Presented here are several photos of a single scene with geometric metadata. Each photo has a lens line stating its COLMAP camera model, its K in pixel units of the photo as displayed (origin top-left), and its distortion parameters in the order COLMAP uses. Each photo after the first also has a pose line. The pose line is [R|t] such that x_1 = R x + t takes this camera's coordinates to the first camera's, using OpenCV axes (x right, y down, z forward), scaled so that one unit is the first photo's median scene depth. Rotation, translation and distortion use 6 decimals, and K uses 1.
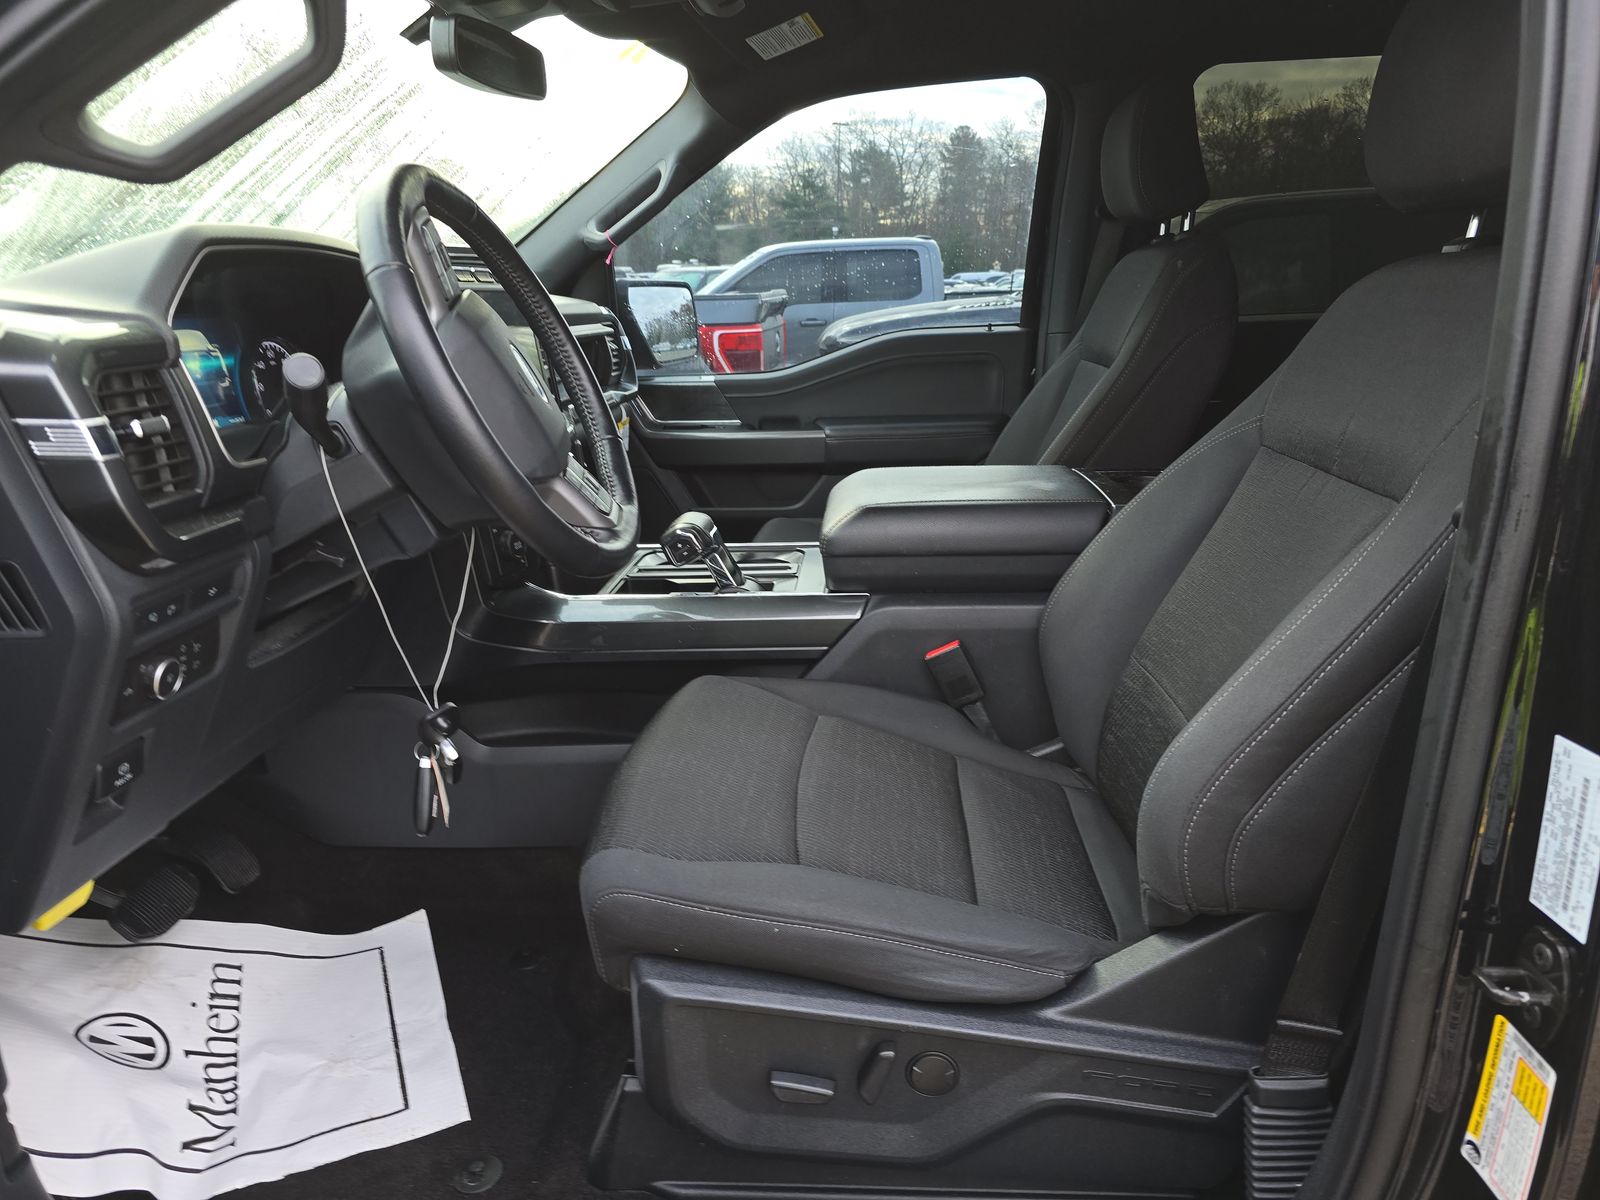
lens RADIAL K [[1076.4, 0, 789.1], [0, 1076.4, 604.9], [0, 0, 1]] dist [0.004892, -0.006594]
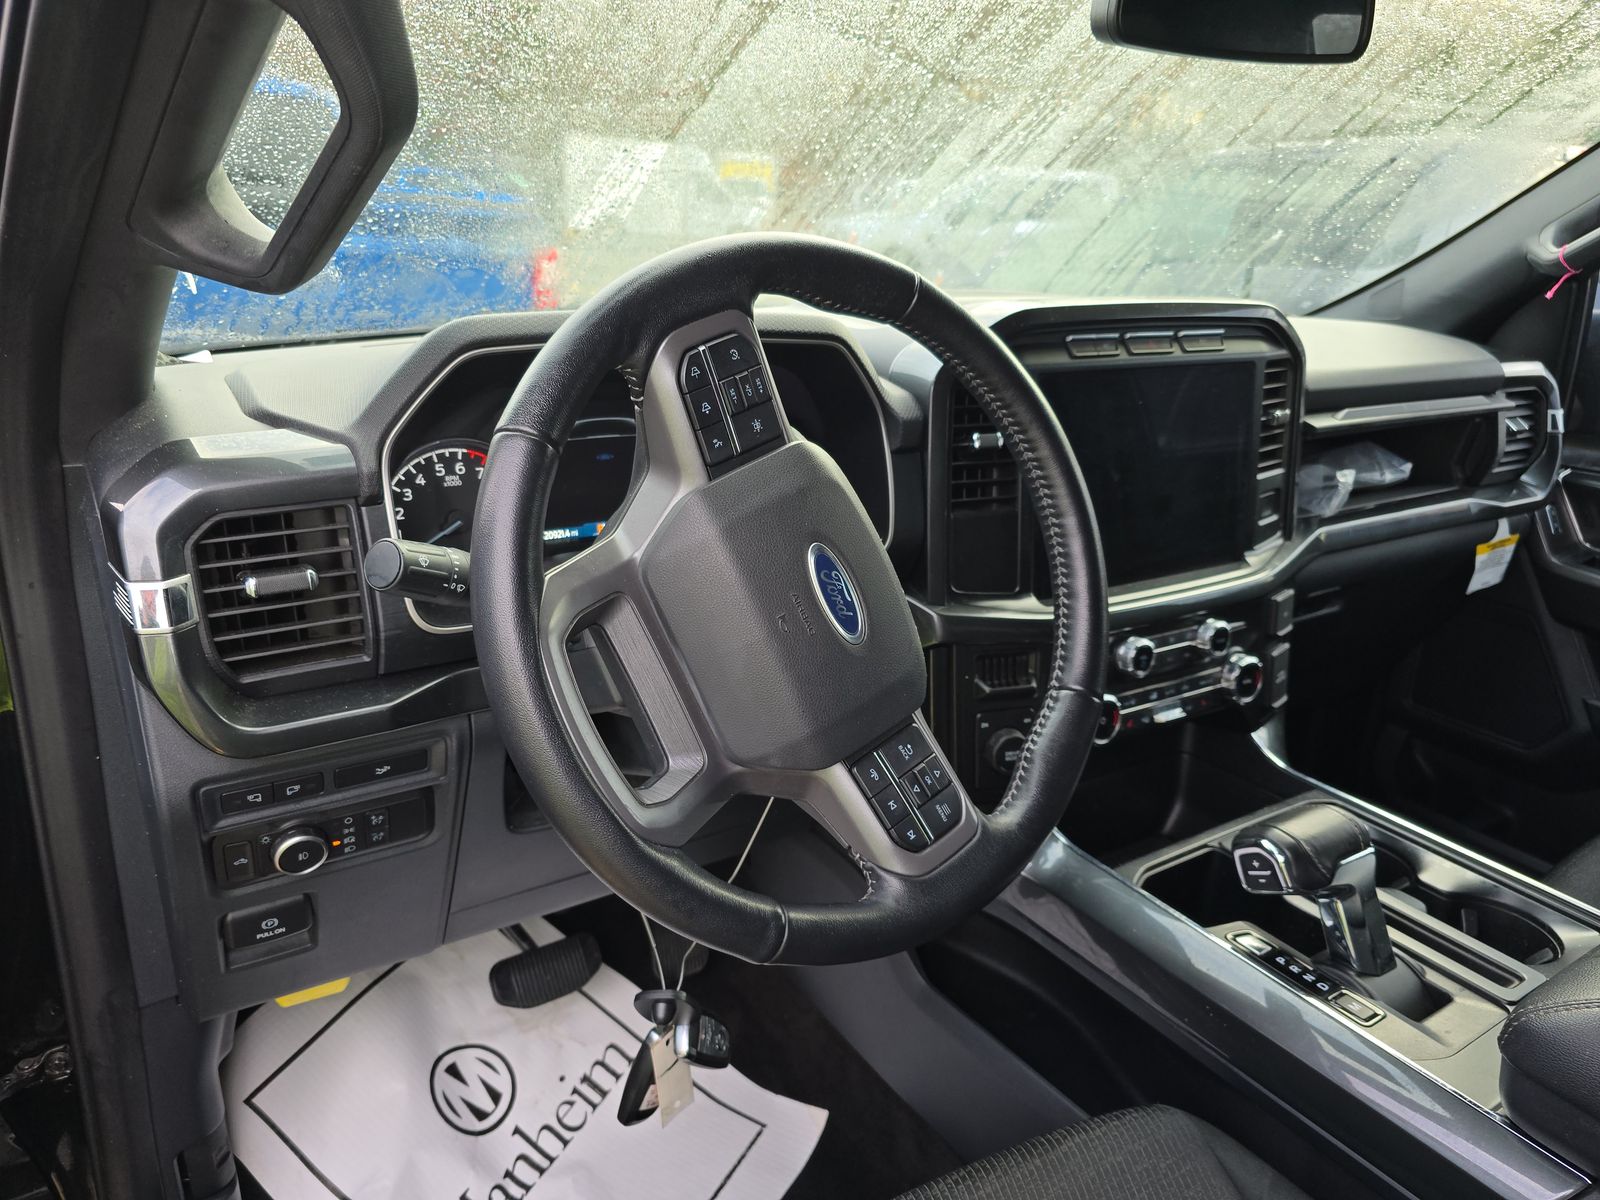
lens RADIAL K [[1076.4, 0, 789.1], [0, 1076.4, 604.9], [0, 0, 1]] dist [0.004892, -0.006594]
pose [[0.593298, 0.306711, -0.744262, 0.153464], [-0.263506, 0.947628, 0.180460, -0.257939], [0.760632, 0.089051, 0.643046, 0.504195]]
